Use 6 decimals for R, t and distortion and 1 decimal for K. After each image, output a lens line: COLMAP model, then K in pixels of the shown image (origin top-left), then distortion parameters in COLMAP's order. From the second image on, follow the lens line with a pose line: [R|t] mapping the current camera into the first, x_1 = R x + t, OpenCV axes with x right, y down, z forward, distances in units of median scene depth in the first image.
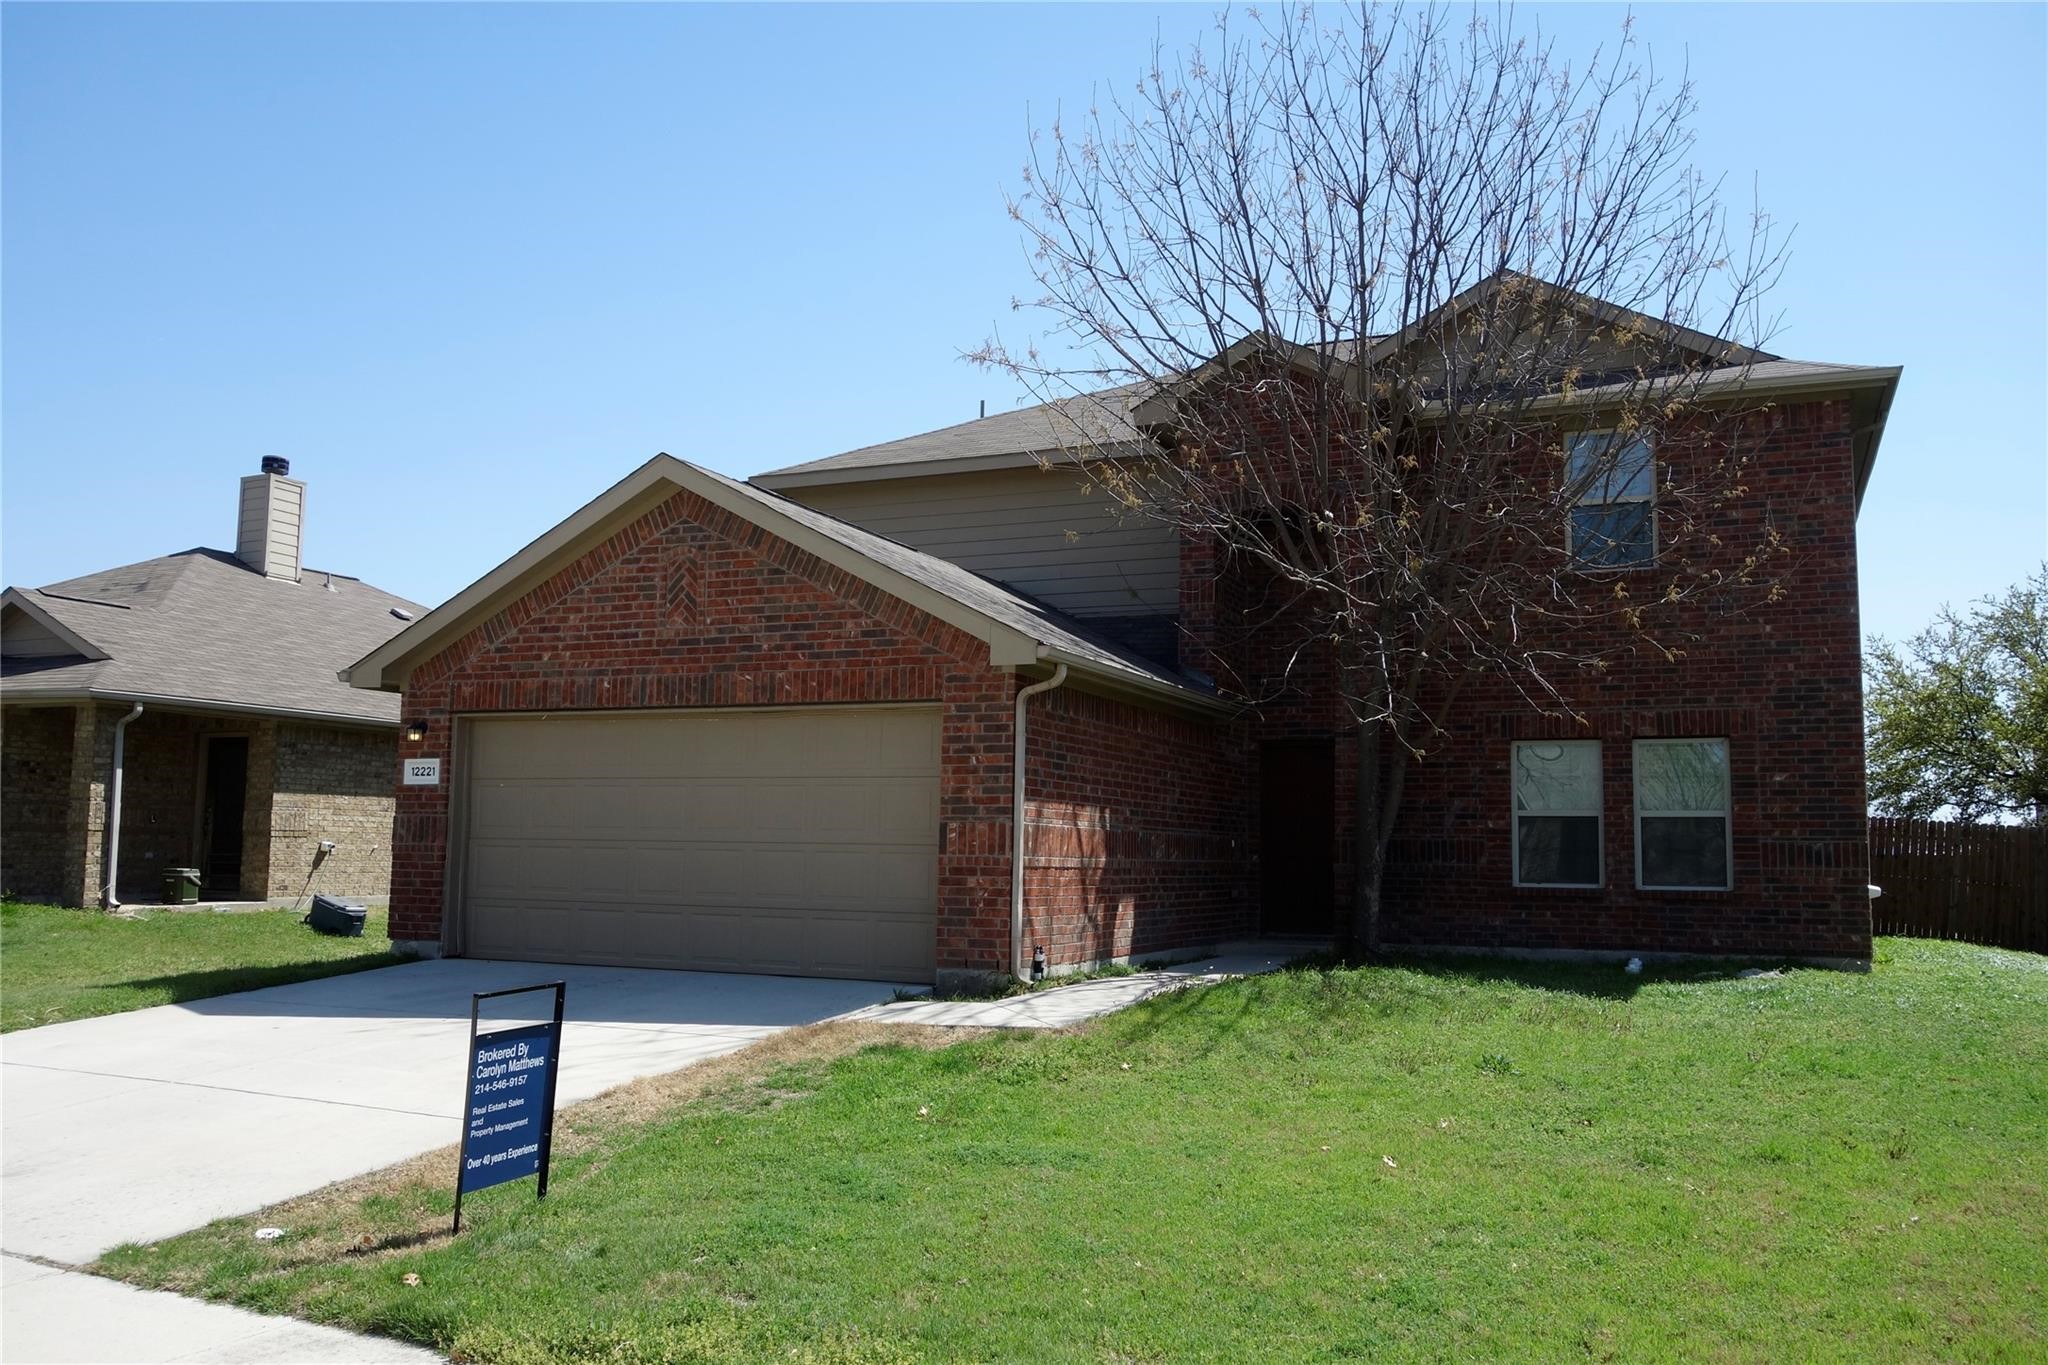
lens RADIAL K [[1615.5, 0, 1023.0], [0, 1615.5, 694.9], [0, 0, 1]] dist [-0.010579, -0.019333]
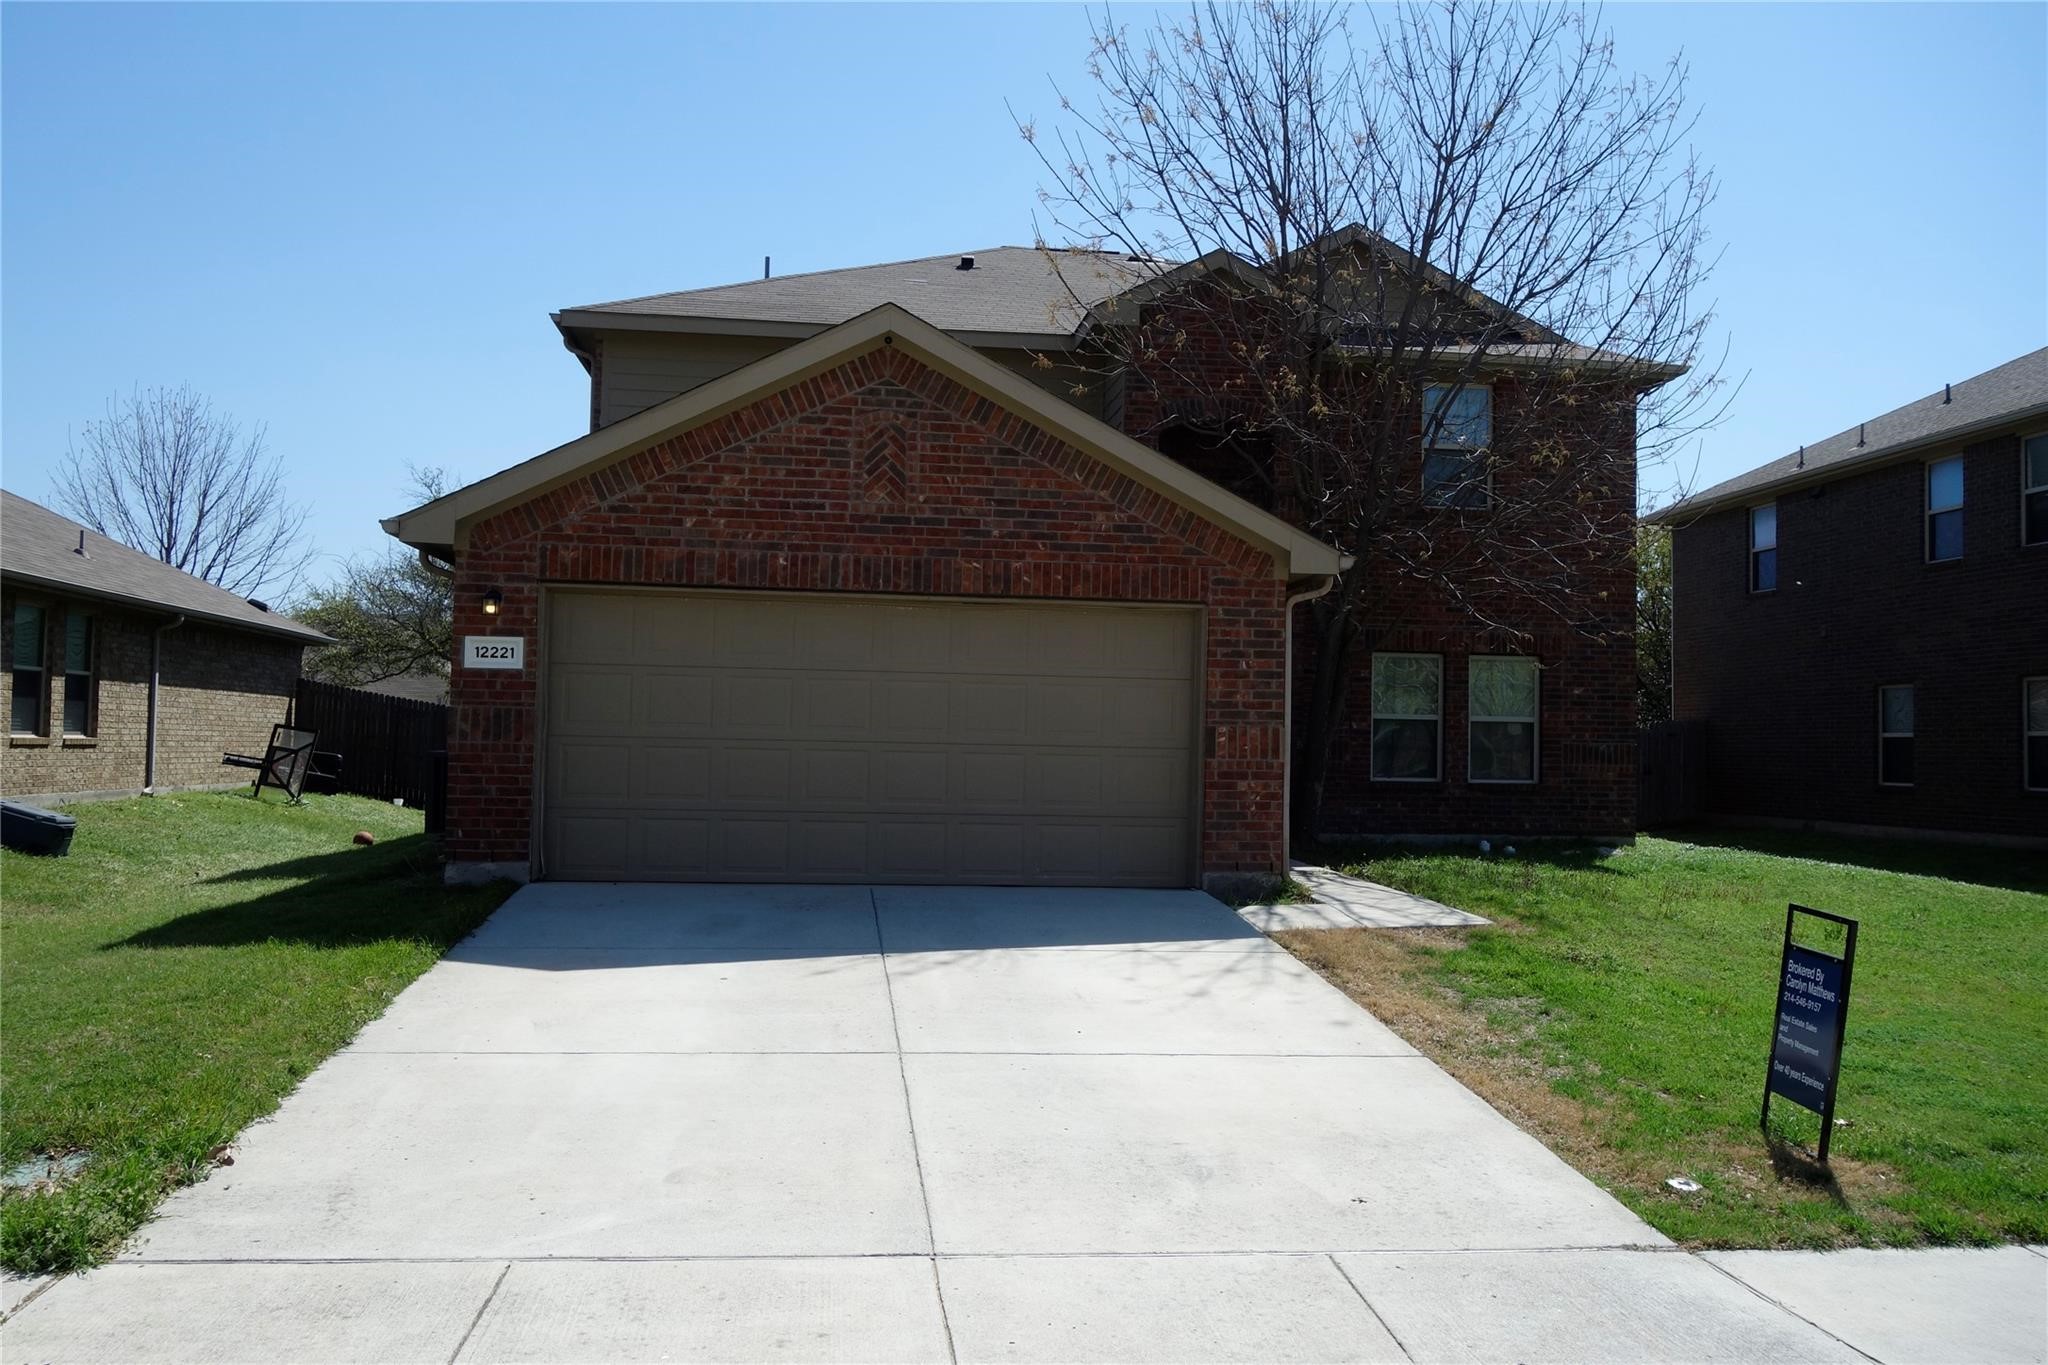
lens RADIAL K [[1615.5, 0, 1023.0], [0, 1615.5, 694.9], [0, 0, 1]] dist [-0.010579, -0.019333]
pose [[0.858700, 0.018531, 0.512143, -0.599665], [-0.056422, 0.996689, 0.058538, 0.007271], [-0.509362, -0.079162, 0.856903, 0.190449]]
